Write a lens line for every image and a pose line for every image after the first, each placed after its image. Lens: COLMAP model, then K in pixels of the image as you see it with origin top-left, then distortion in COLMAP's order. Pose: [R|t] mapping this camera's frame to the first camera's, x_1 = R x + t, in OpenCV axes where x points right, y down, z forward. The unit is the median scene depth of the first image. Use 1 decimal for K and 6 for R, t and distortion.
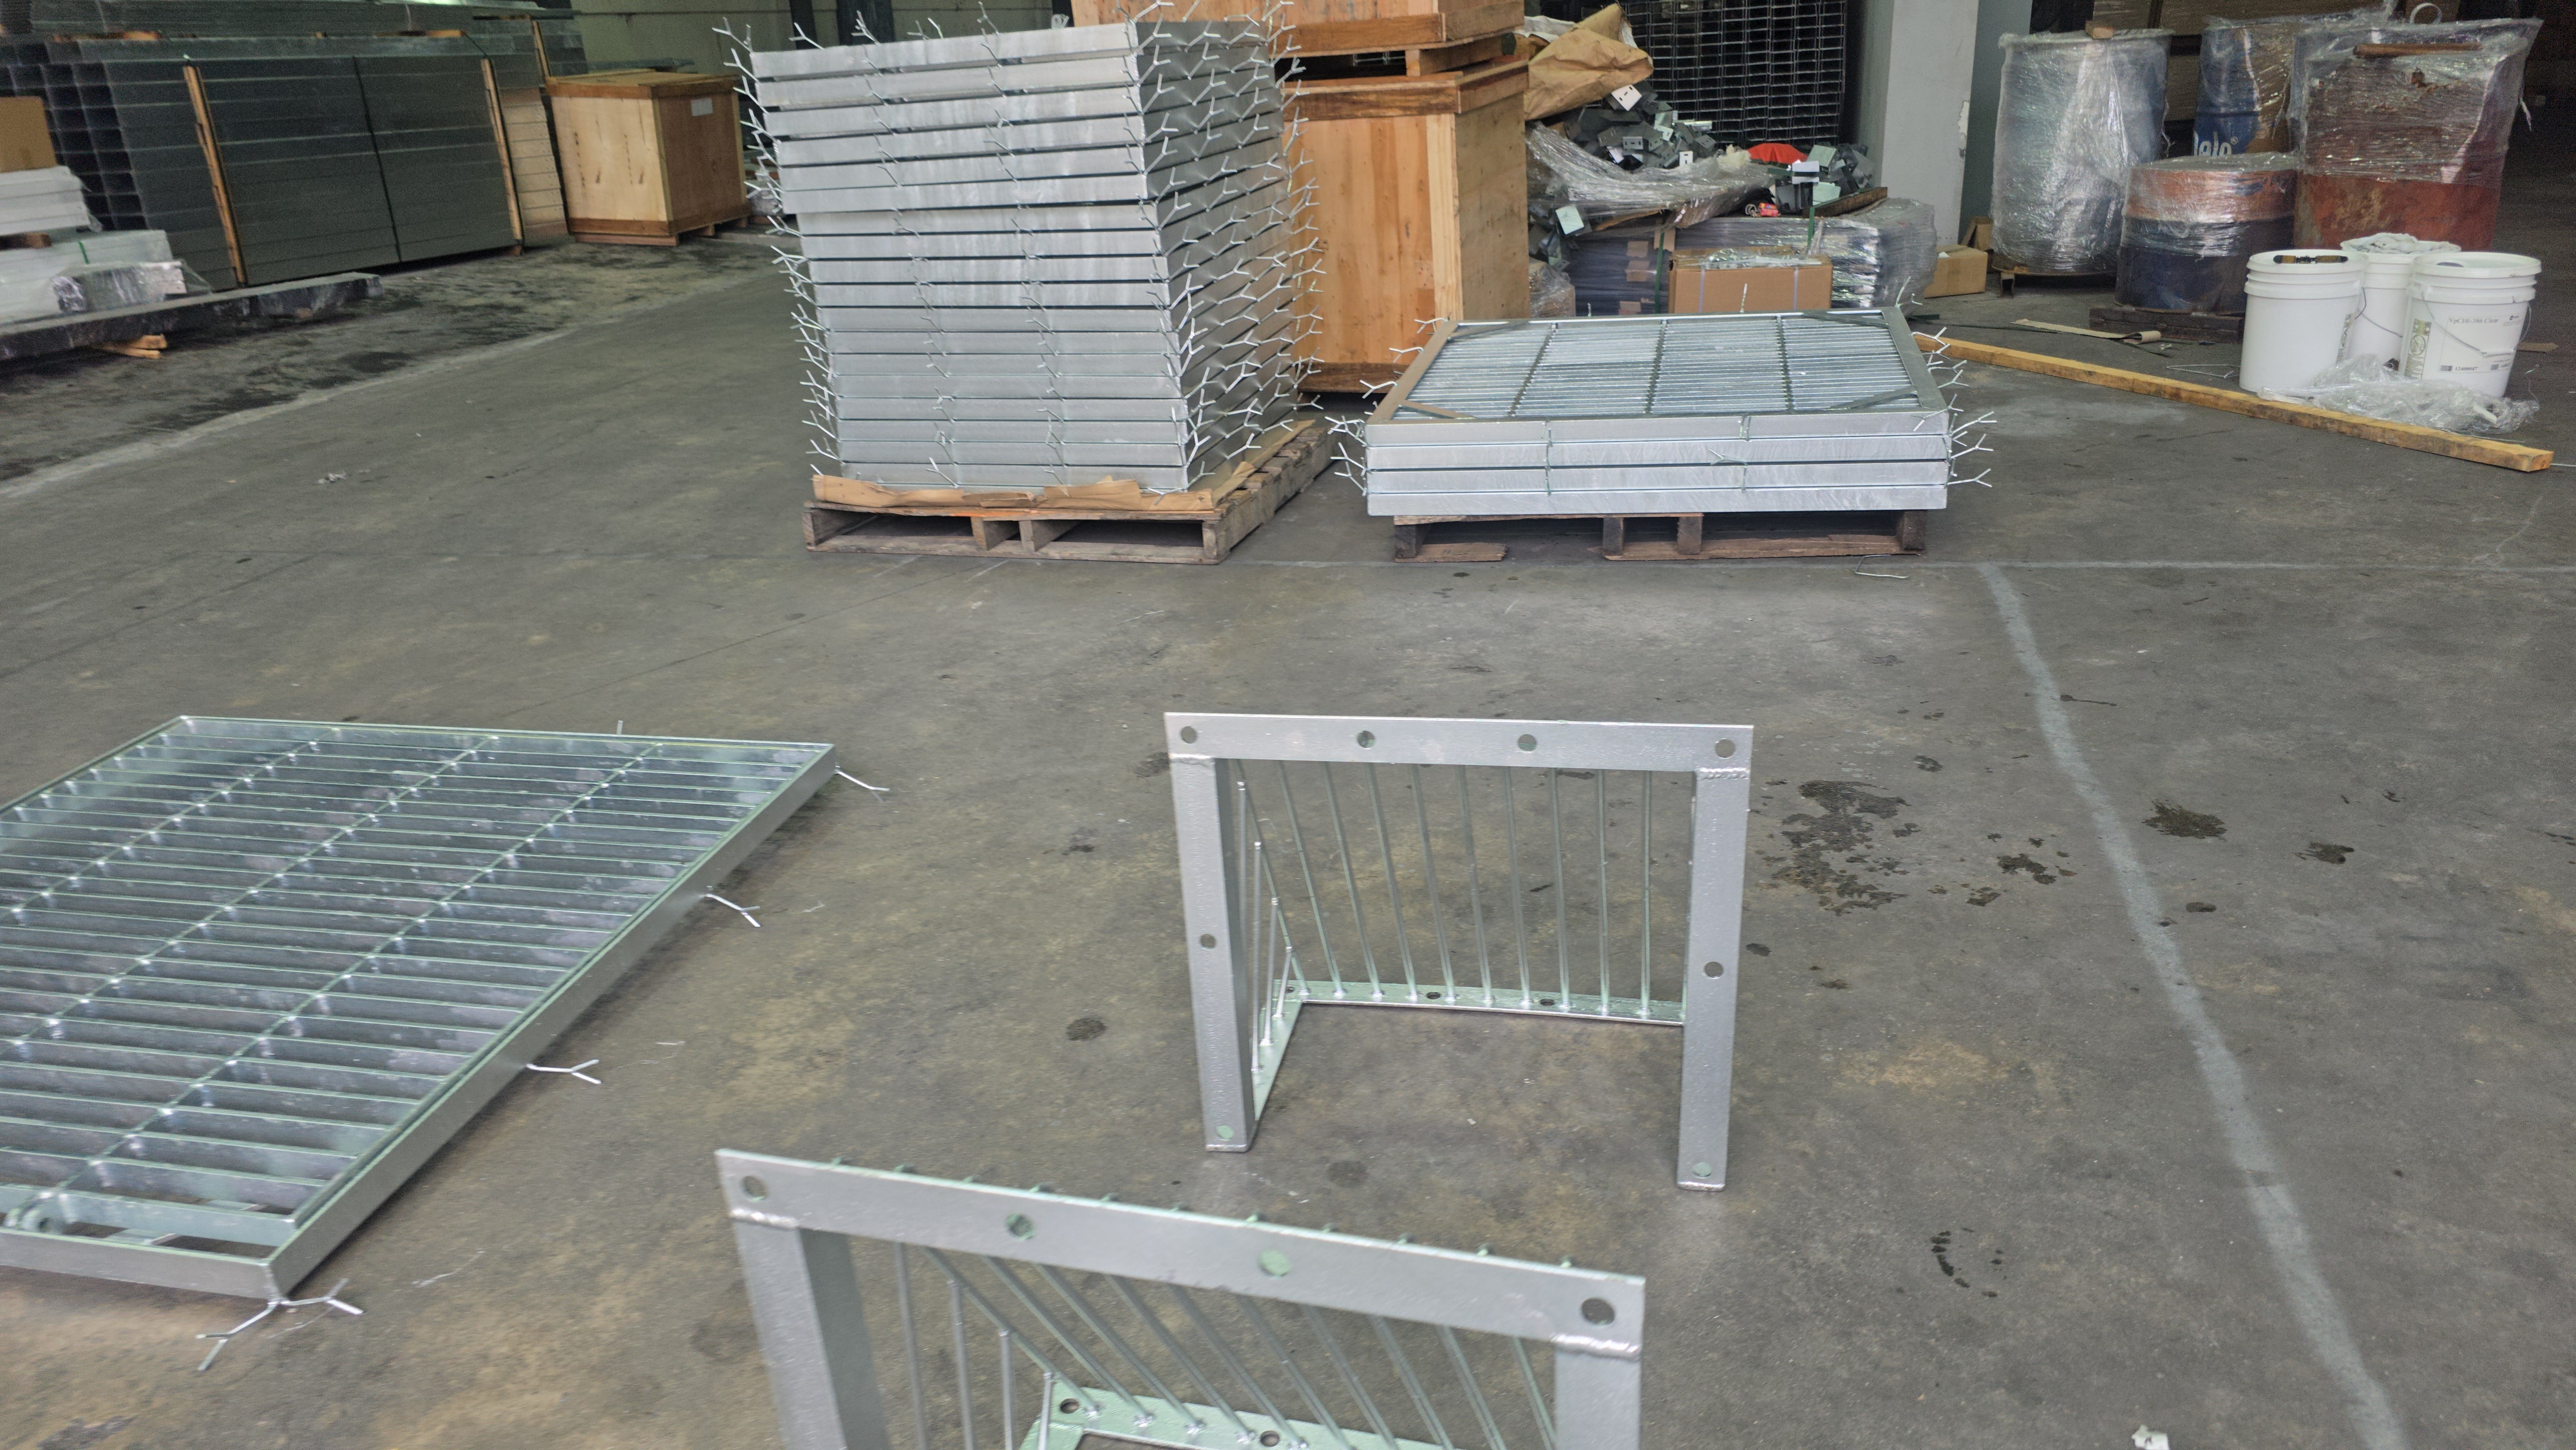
lens RADIAL K [[1715.7, 0, 1333.3], [0, 1715.7, 702.8], [0, 0, 1]] dist [0.058151, -0.055633]
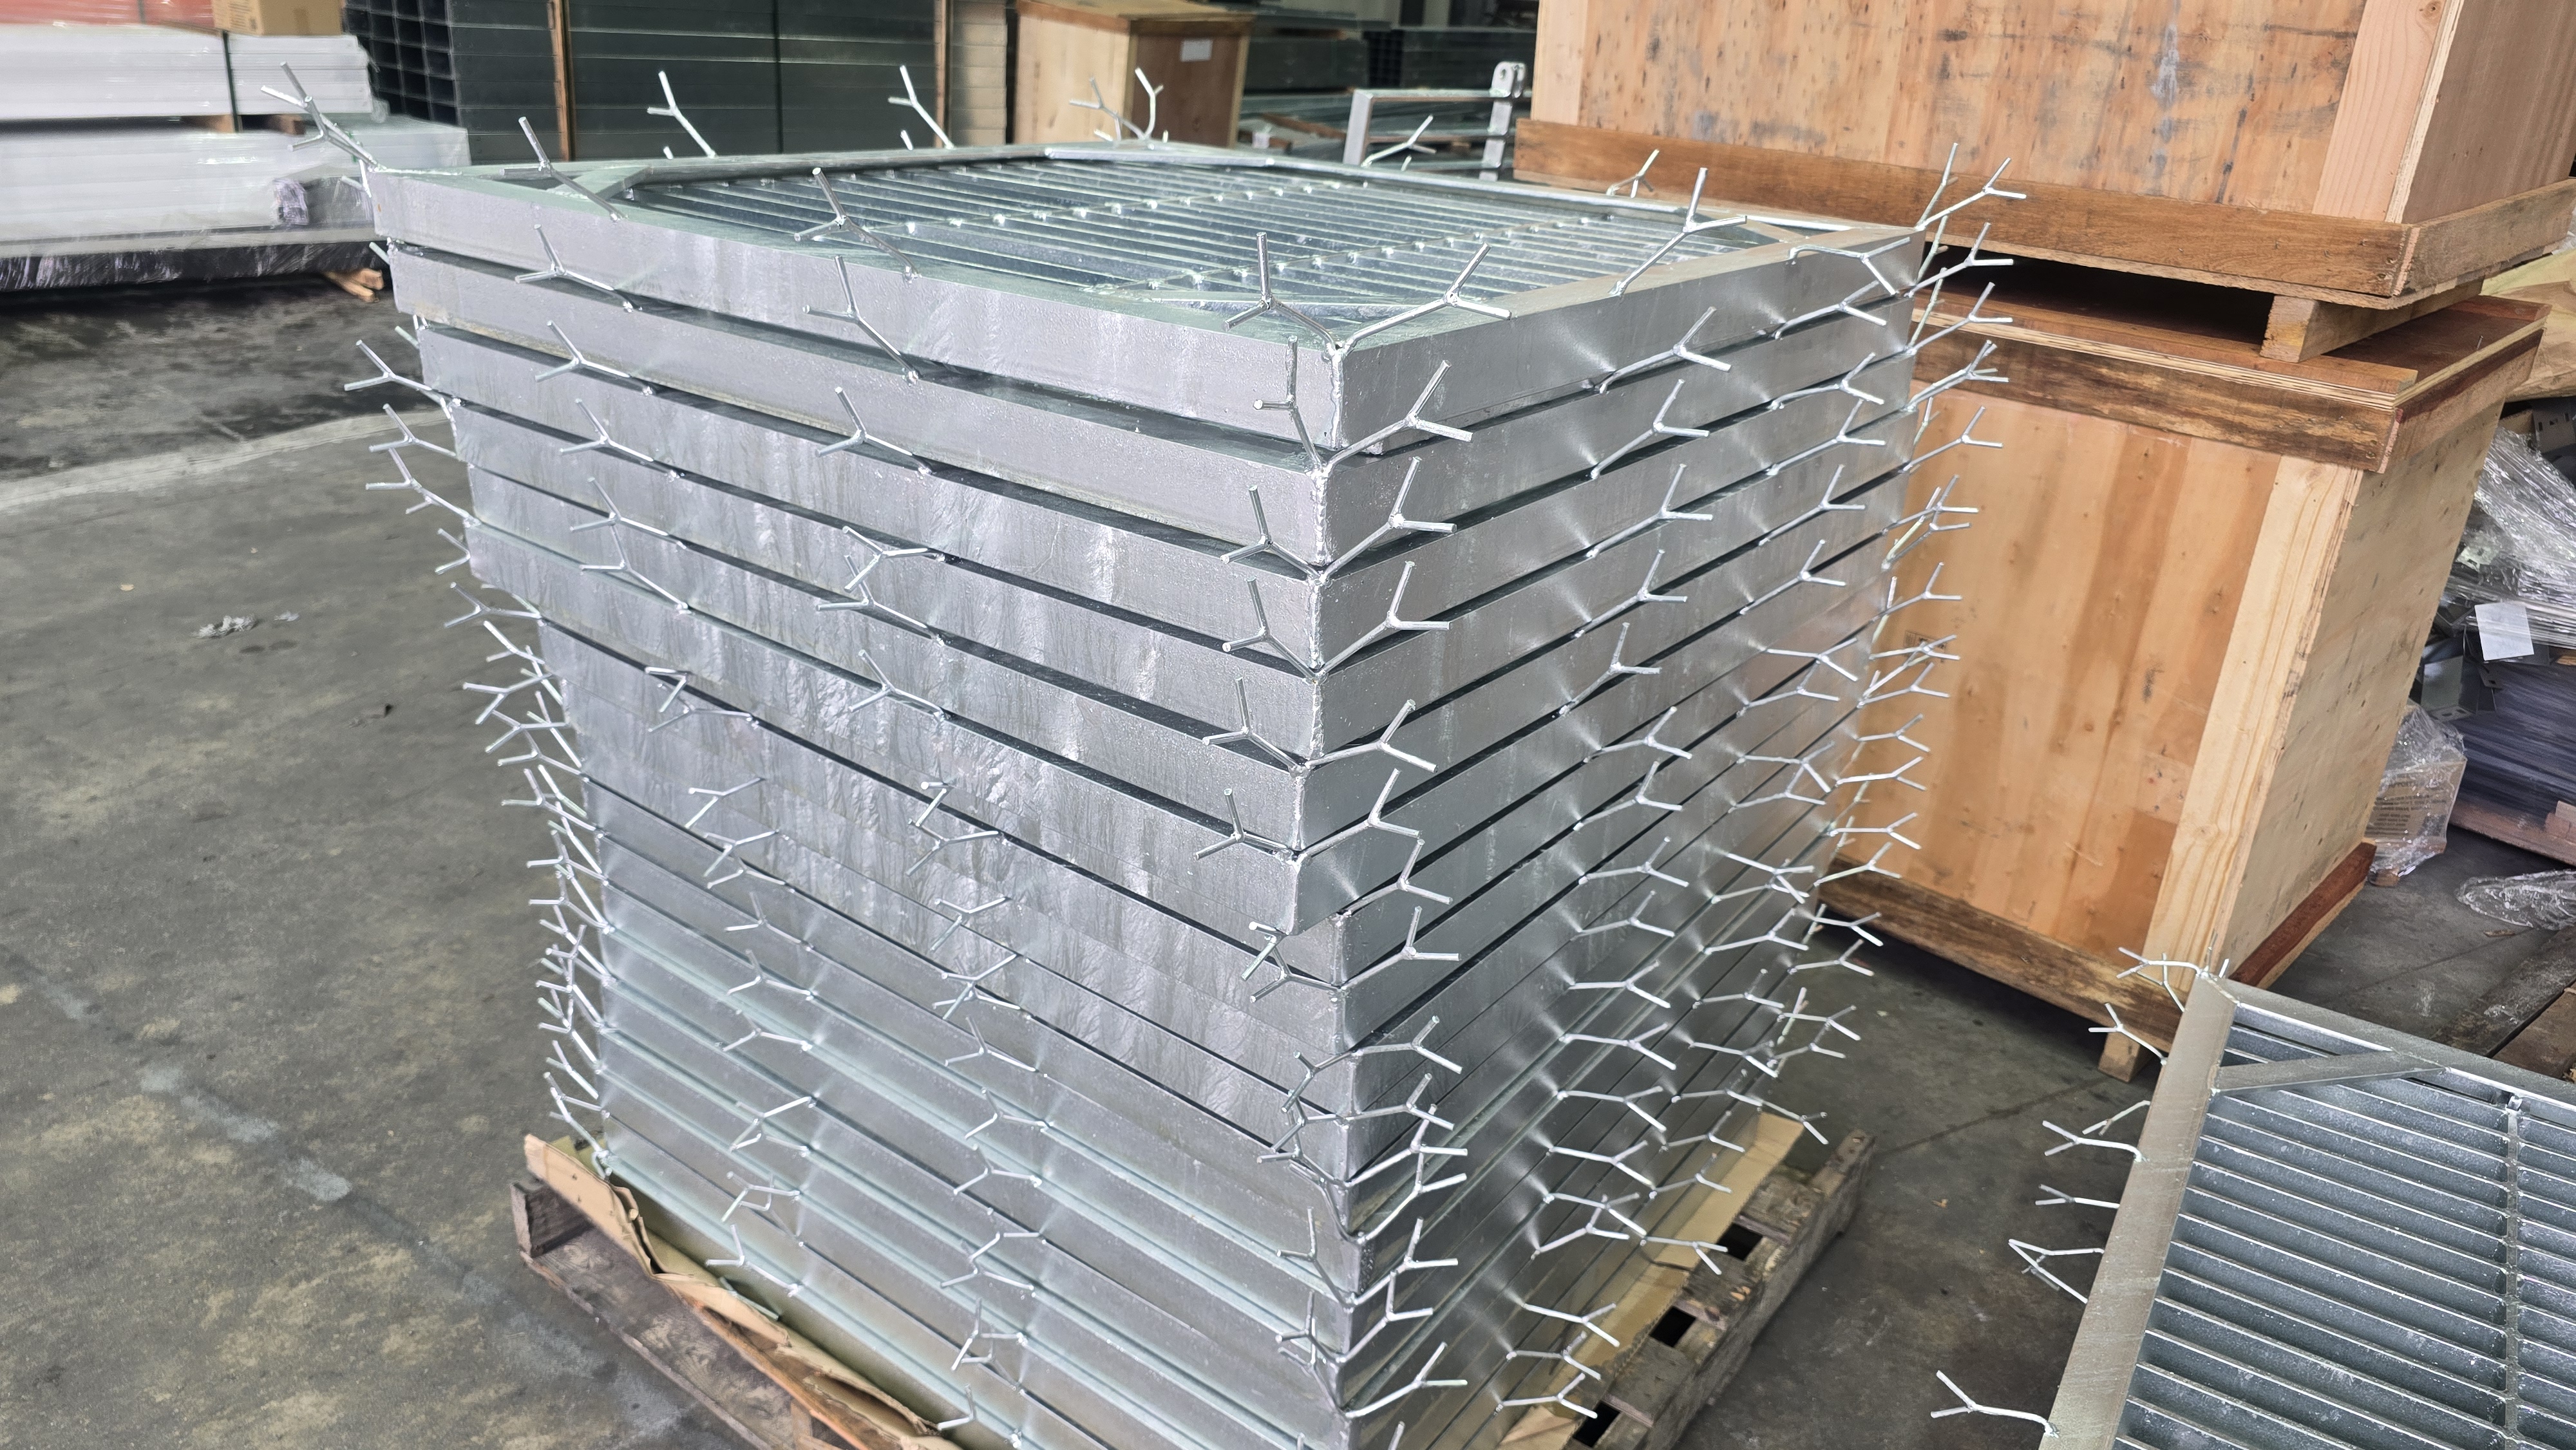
lens RADIAL K [[1786.9, 0, 1288.0], [0, 1786.9, 725.0], [0, 0, 1]] dist [0.039024, -0.038978]
pose [[0.926411, 0.249036, -0.282390, -0.048136], [-0.241275, 0.968440, 0.062526, -0.445408], [0.289049, 0.010209, 0.957260, 0.947001]]
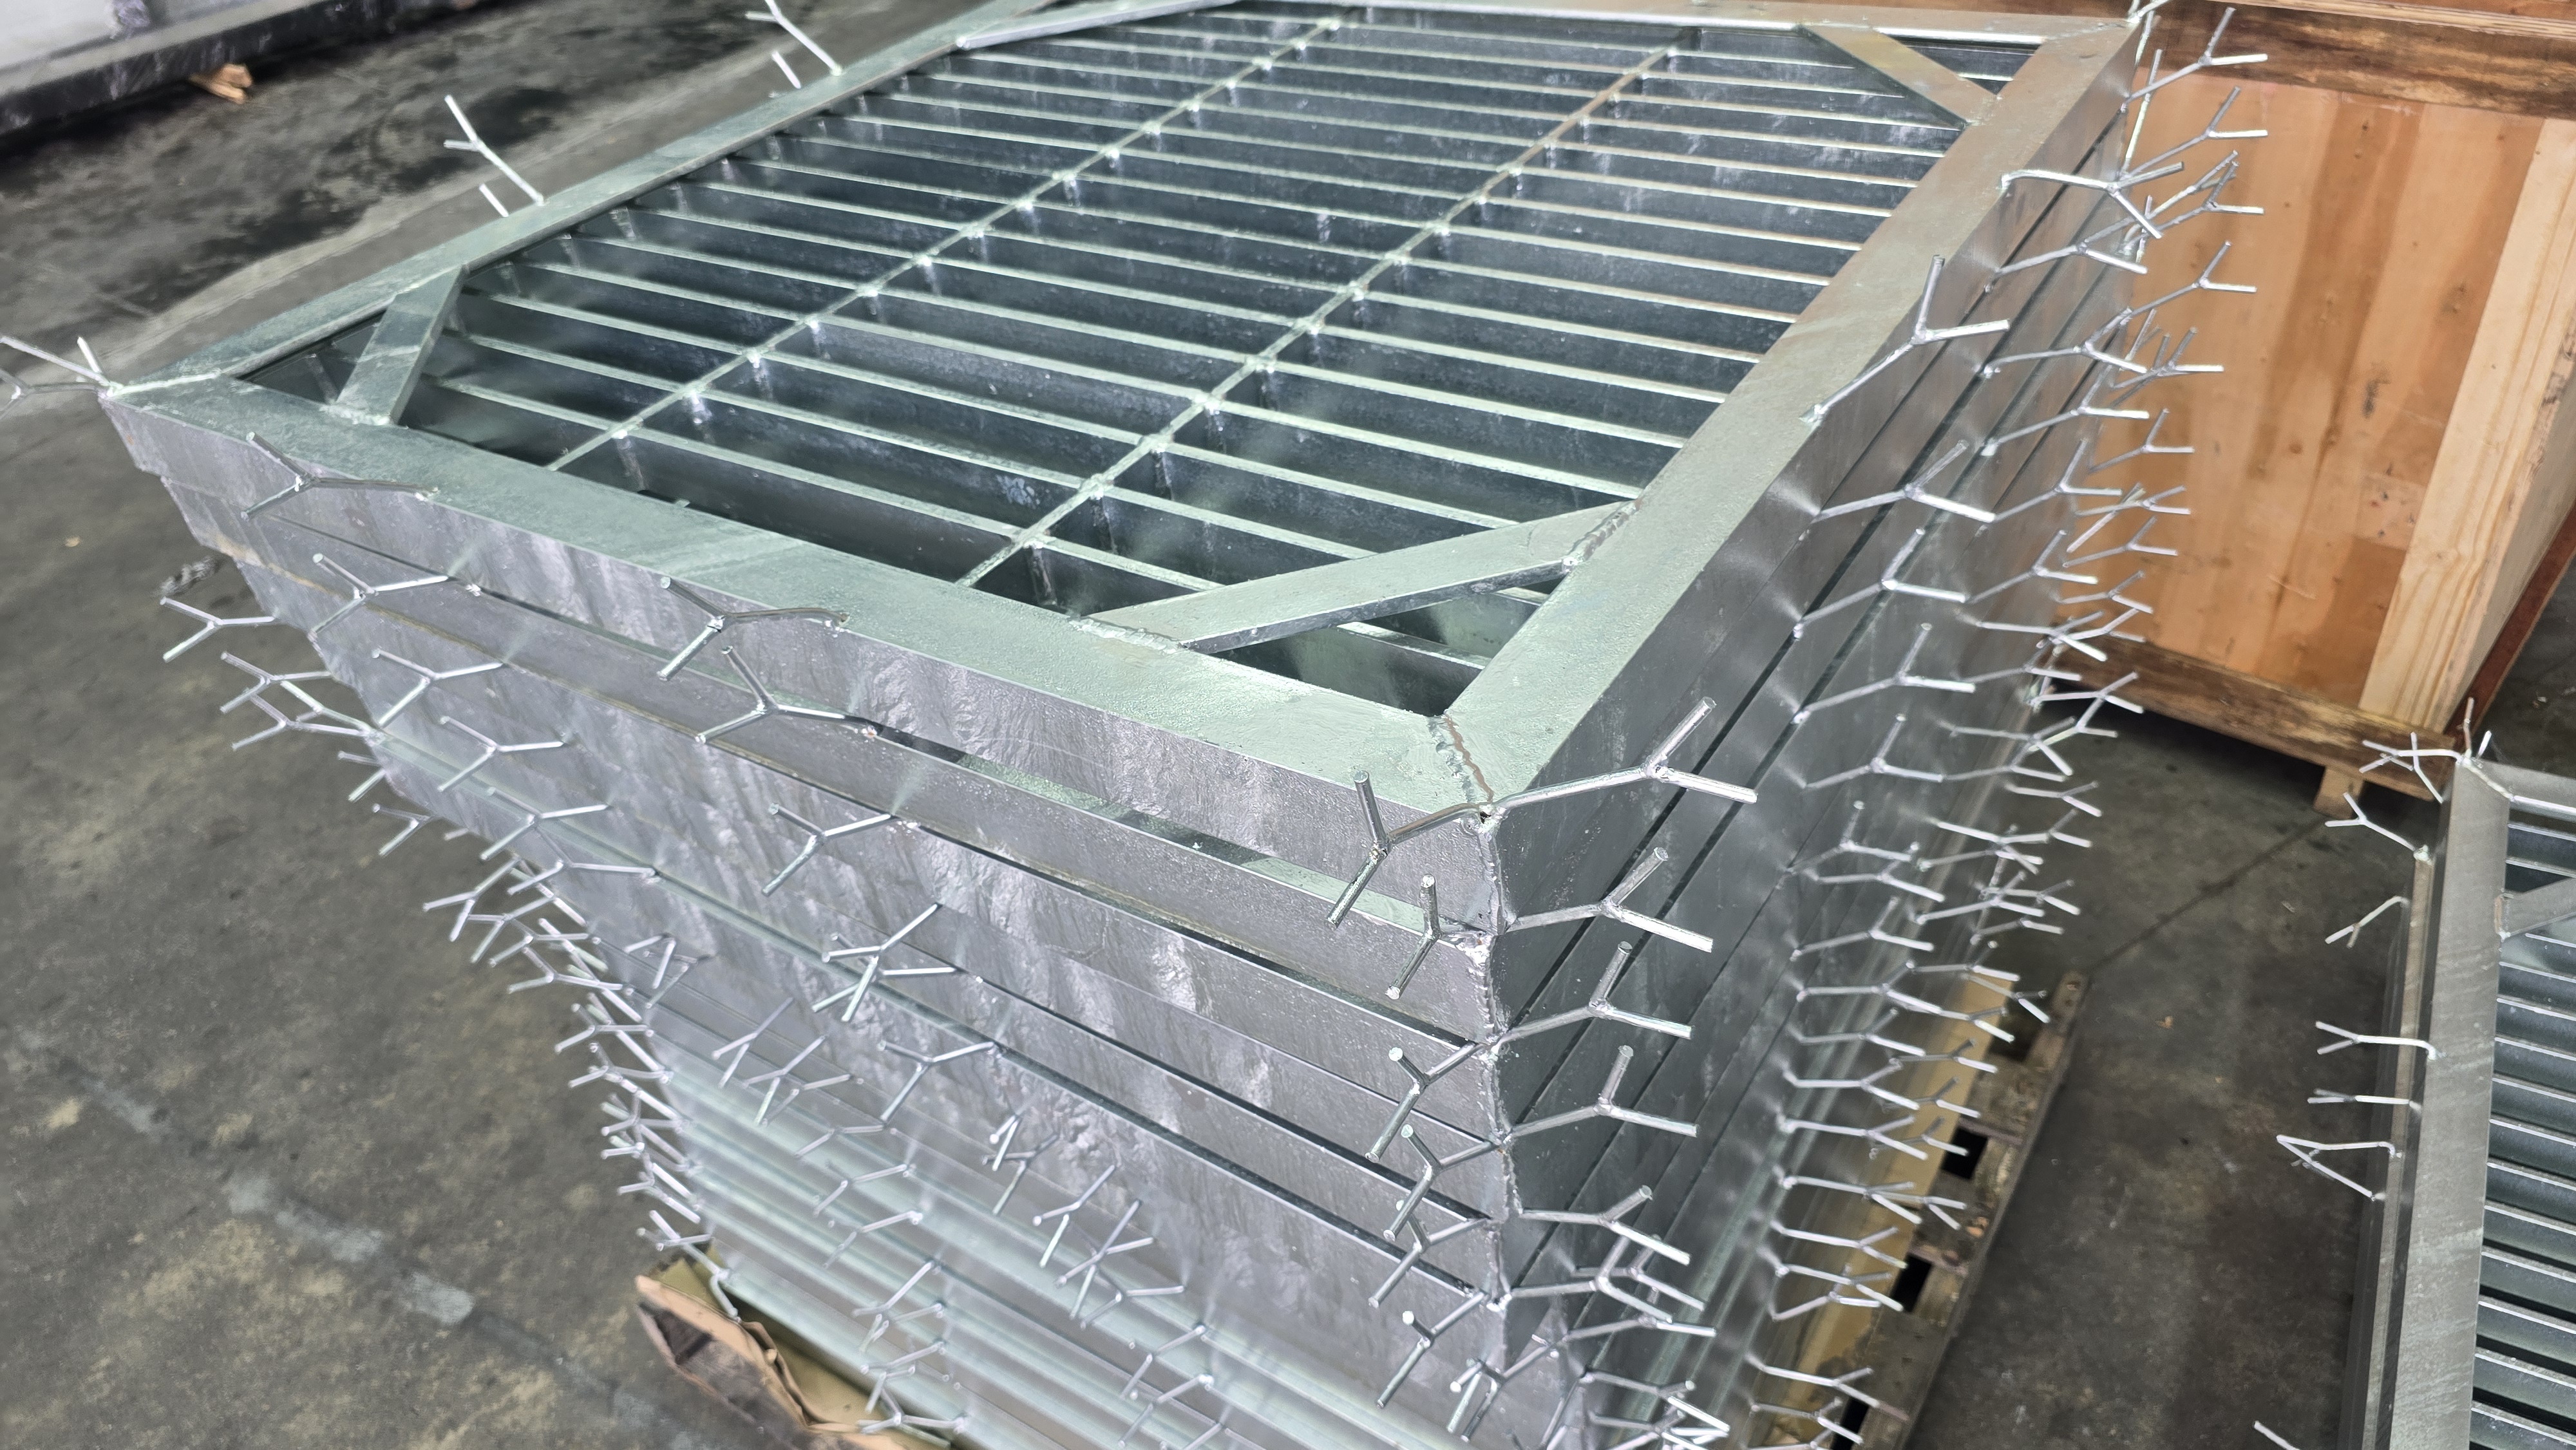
lens RADIAL K [[1798.0, 0, 1304.0], [0, 1798.0, 727.6], [0, 0, 1]] dist [0.029744, -0.033234]
pose [[0.954369, 0.153142, -0.256373, -0.114089], [-0.072122, 0.951284, 0.299761, -0.565055], [0.289790, -0.267592, 0.918921, 1.055413]]
